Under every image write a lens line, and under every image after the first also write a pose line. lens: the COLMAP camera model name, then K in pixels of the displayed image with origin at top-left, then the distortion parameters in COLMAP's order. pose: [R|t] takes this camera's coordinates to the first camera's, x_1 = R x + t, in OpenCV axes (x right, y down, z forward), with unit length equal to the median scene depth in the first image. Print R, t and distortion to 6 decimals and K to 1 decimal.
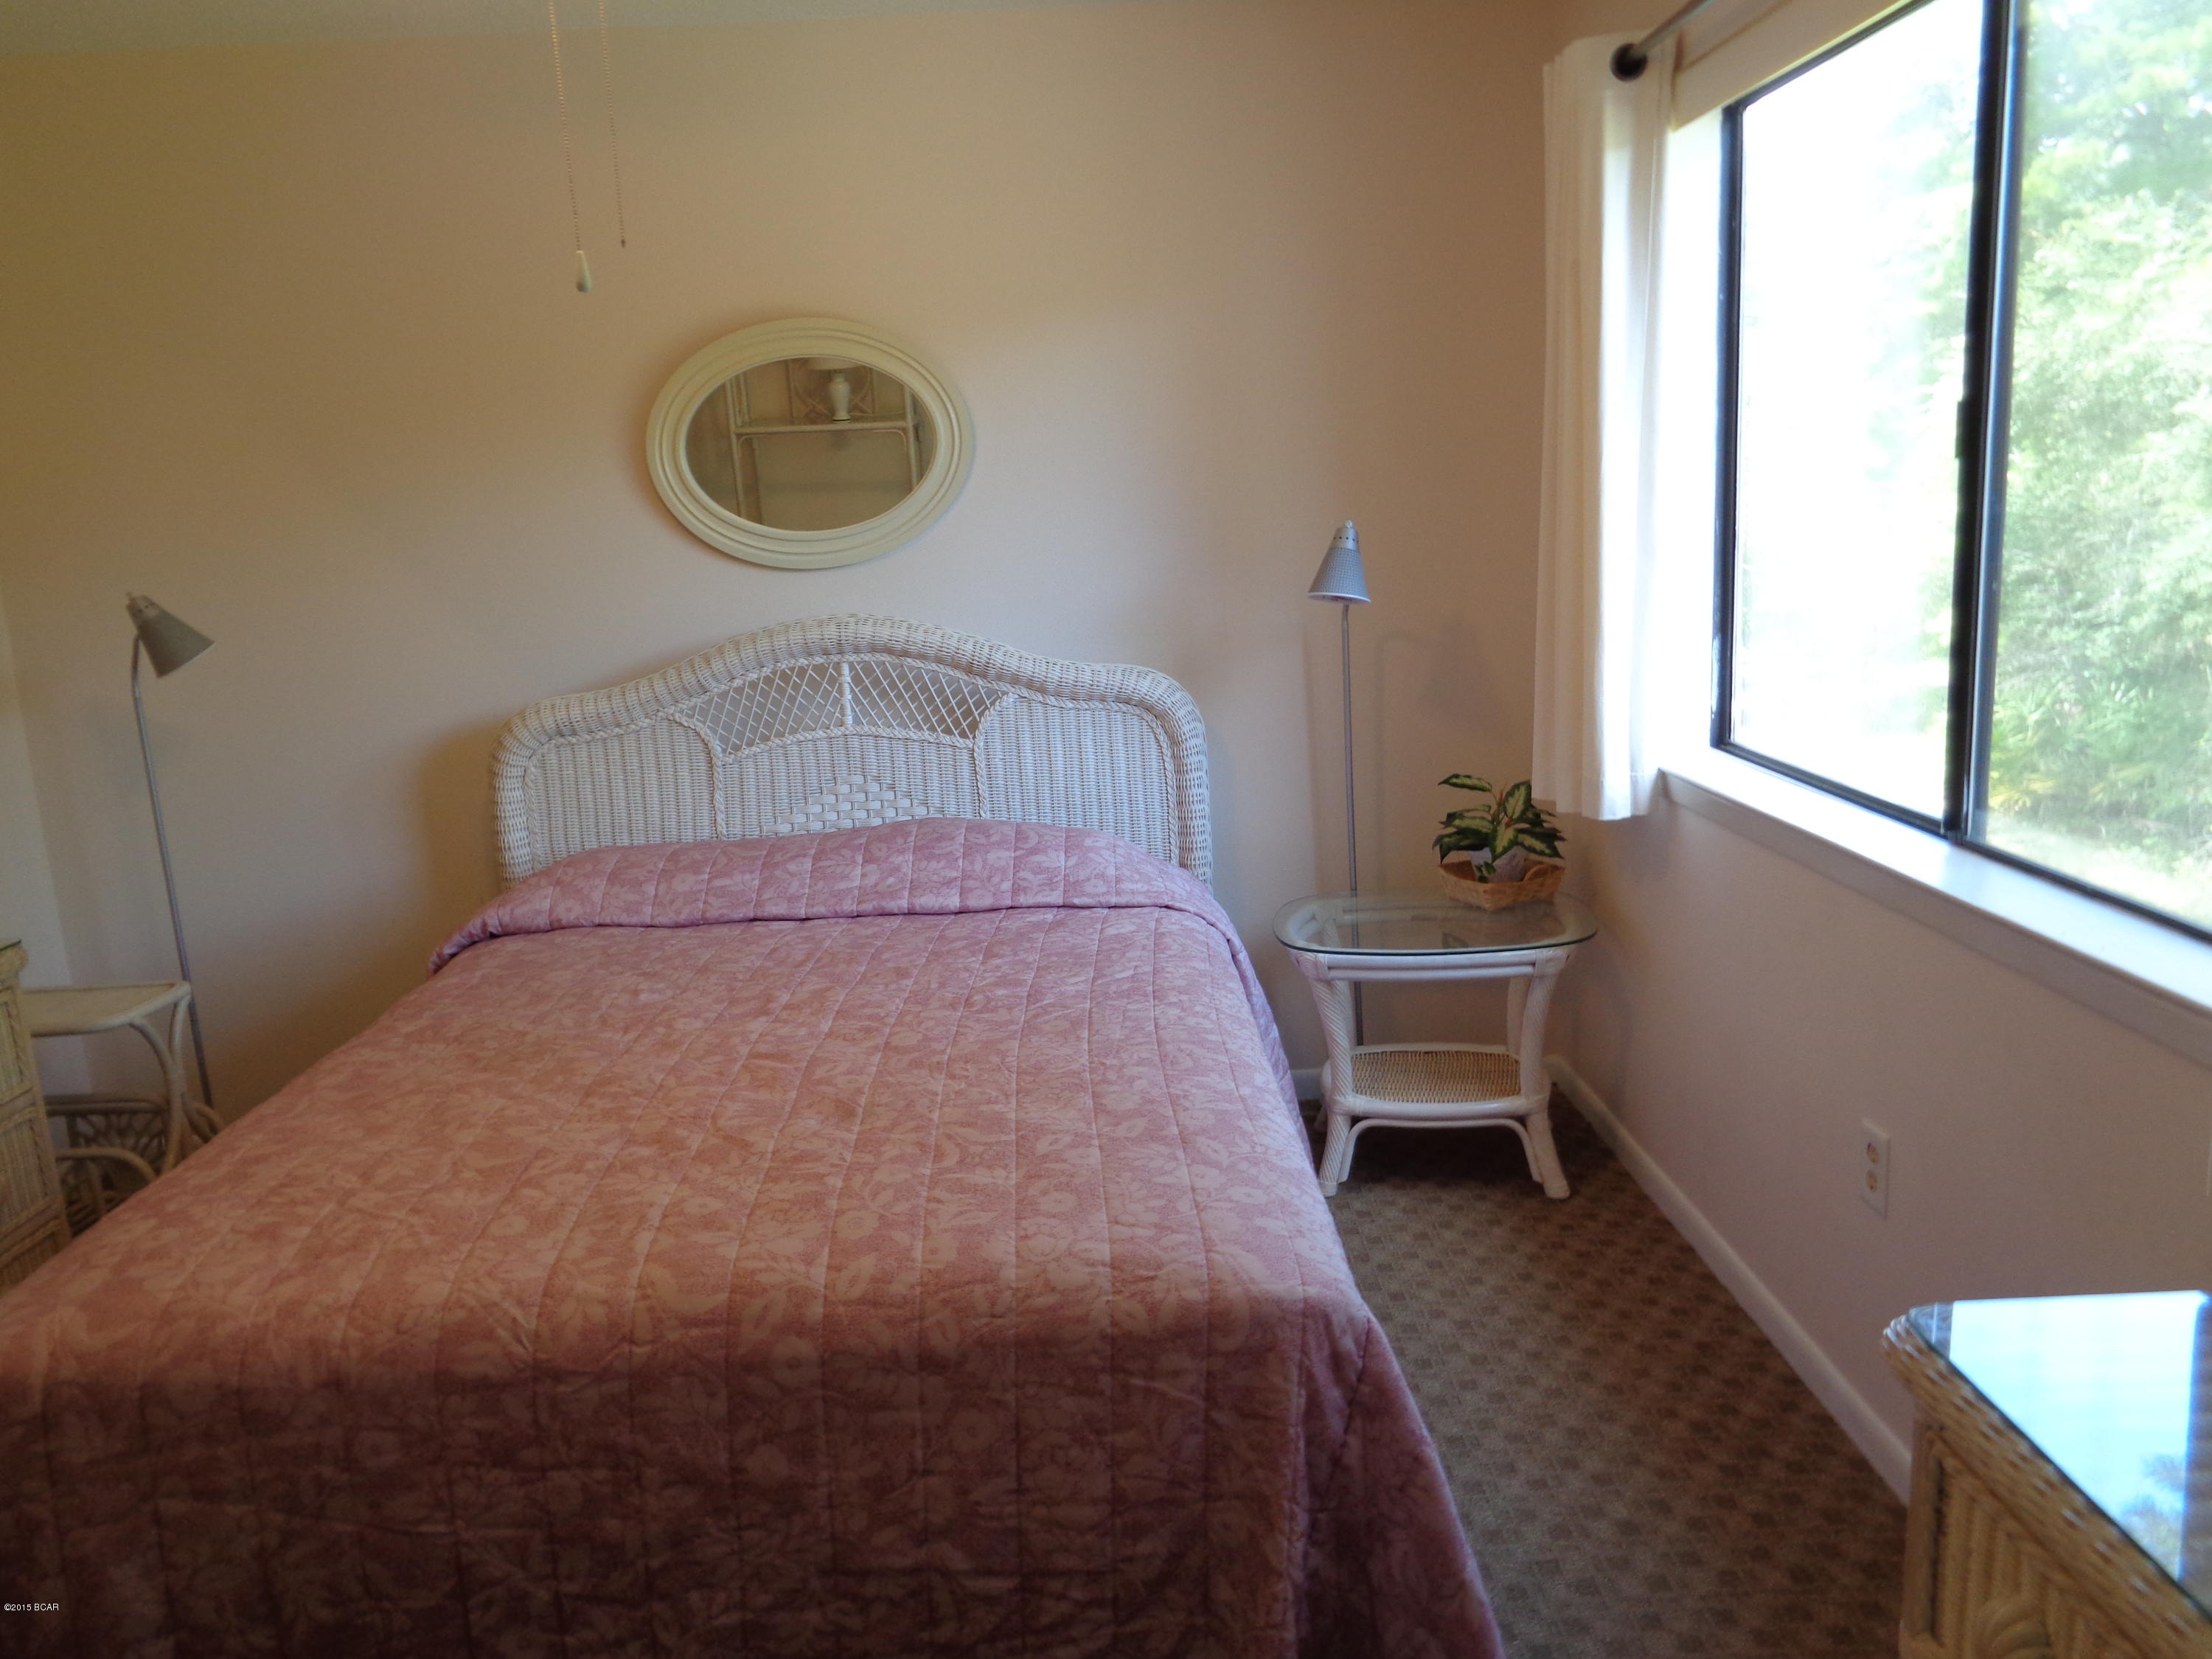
lens RADIAL K [[1668.6, 0, 1102.3], [0, 1668.6, 827.3], [0, 0, 1]] dist [0.014469, 0.007578]
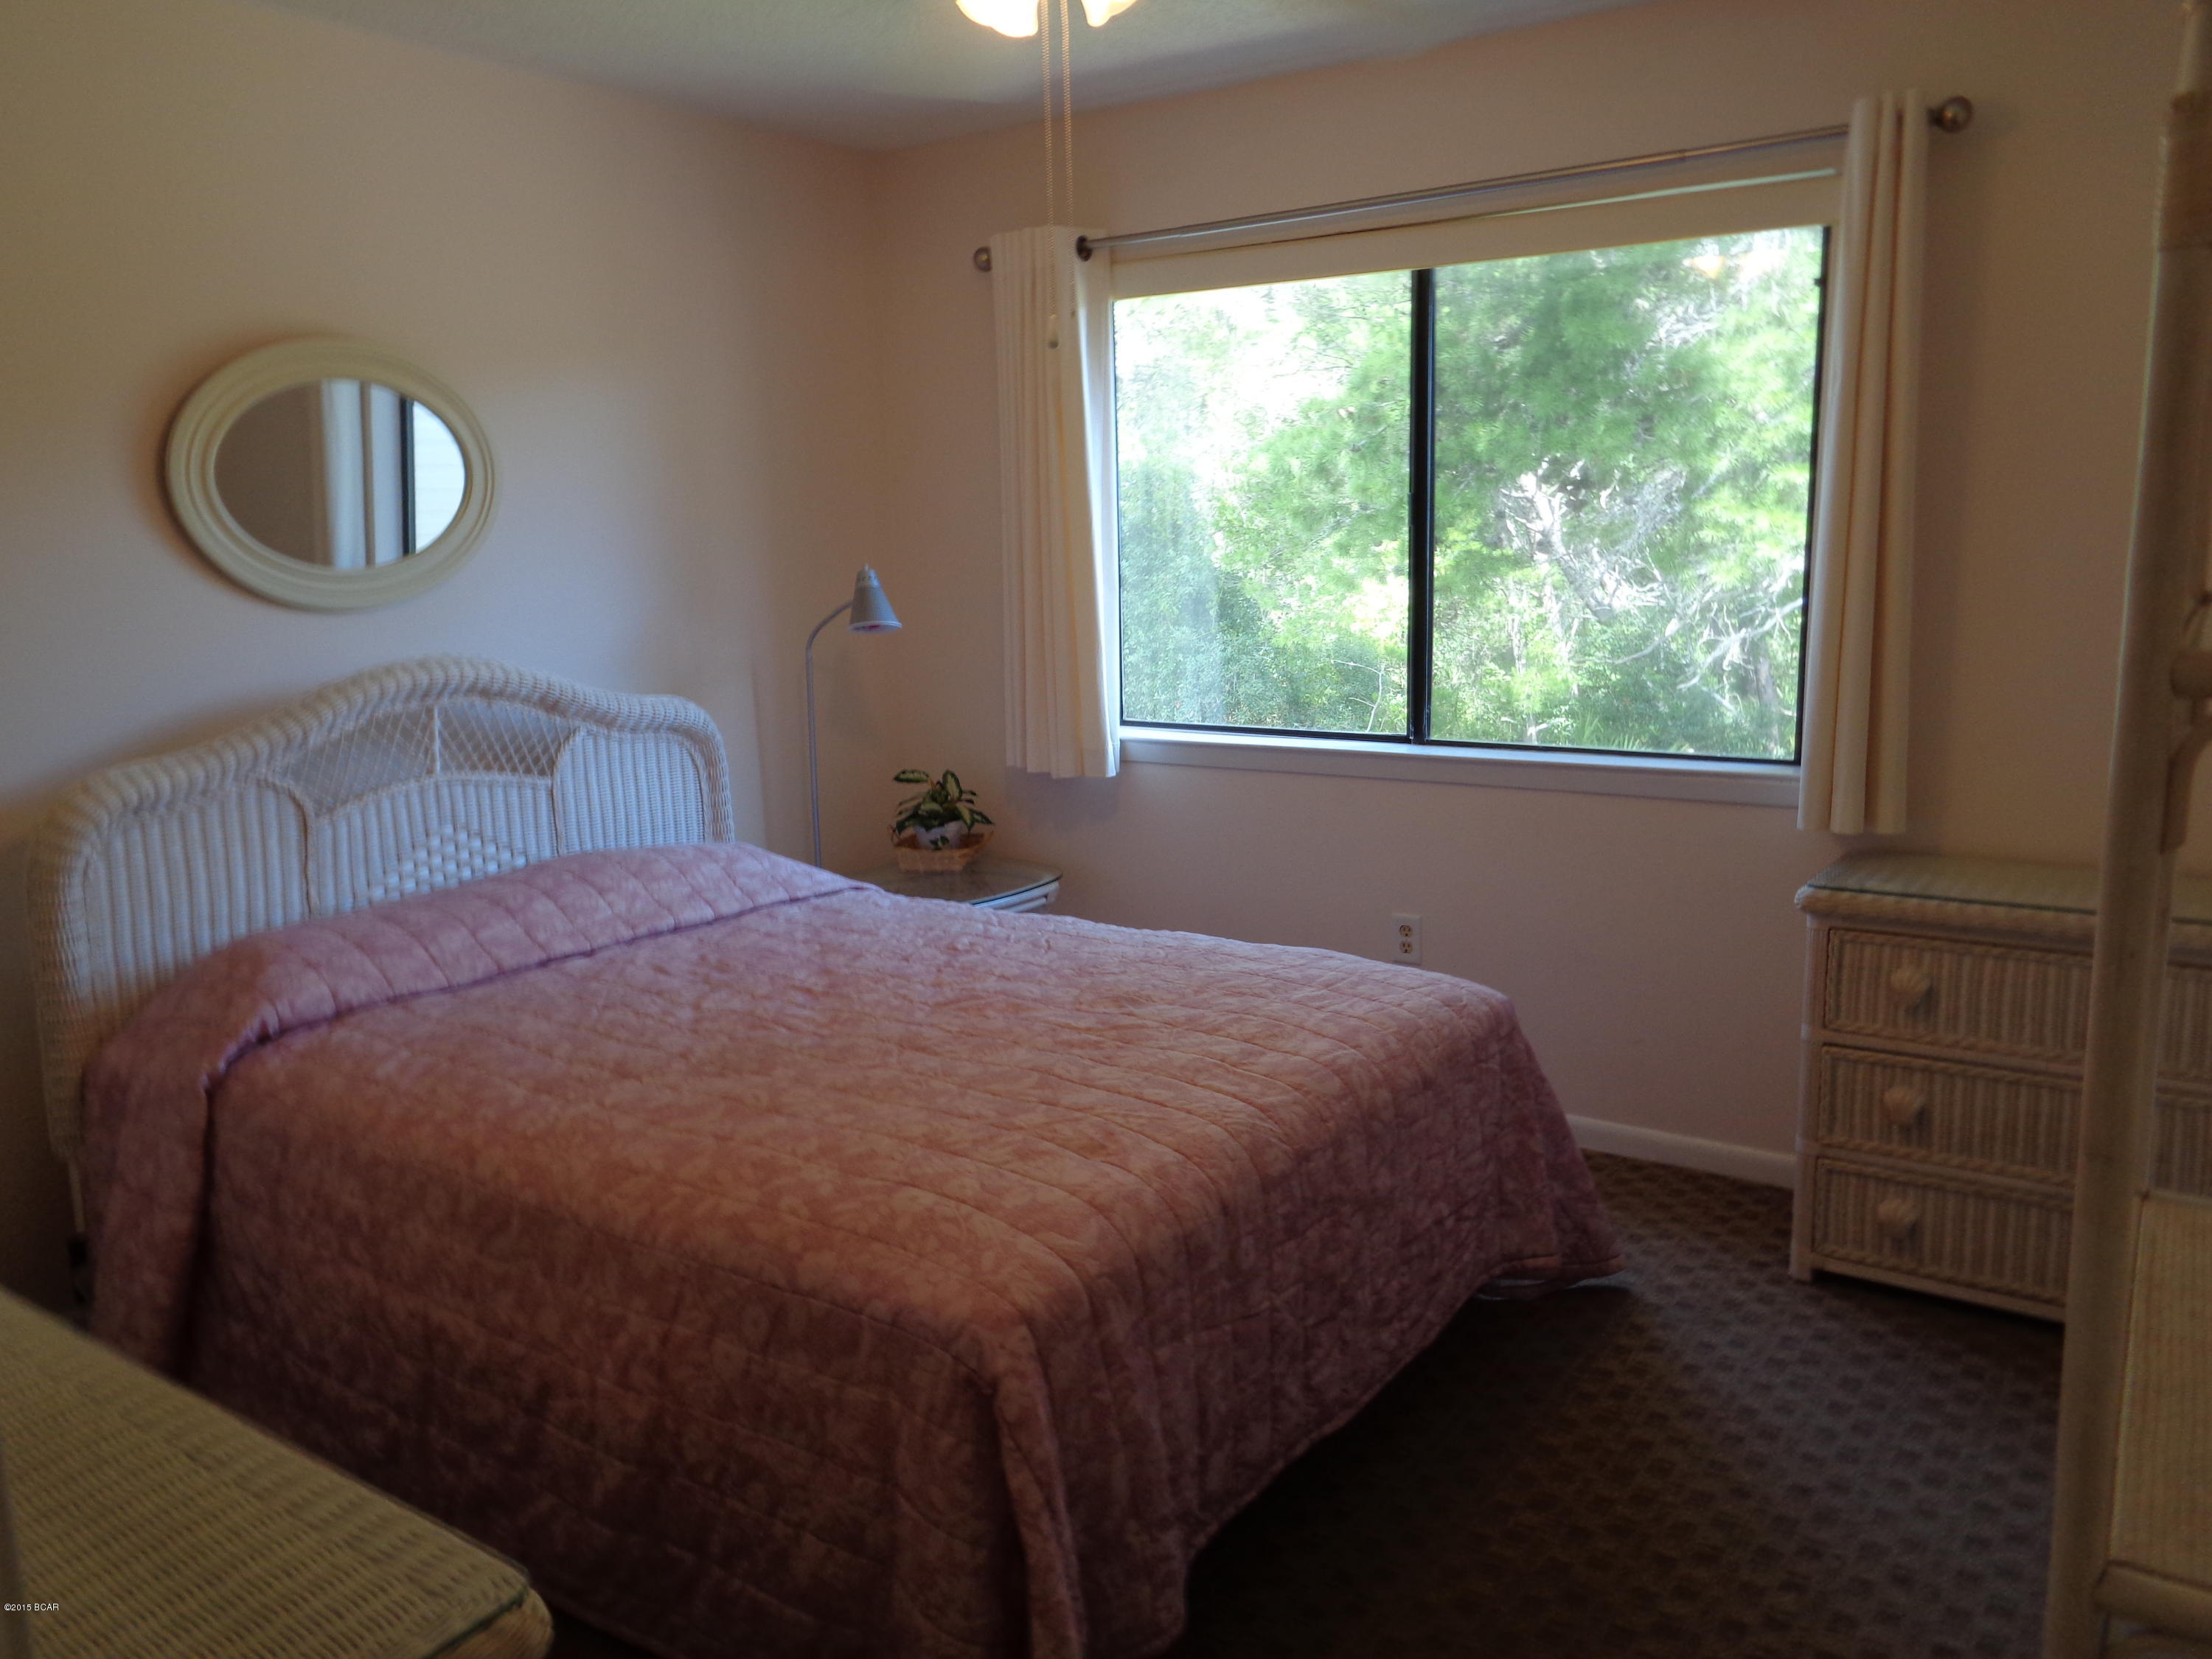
lens RADIAL K [[1668.6, 0, 1092.8], [0, 1668.6, 829.2], [0, 0, 1]] dist [0.014469, 0.007578]
pose [[0.598472, -0.110367, 0.793505, -0.693426], [0.151082, 0.988242, 0.023505, 0.003794], [-0.786769, 0.105817, 0.608109, 0.135806]]
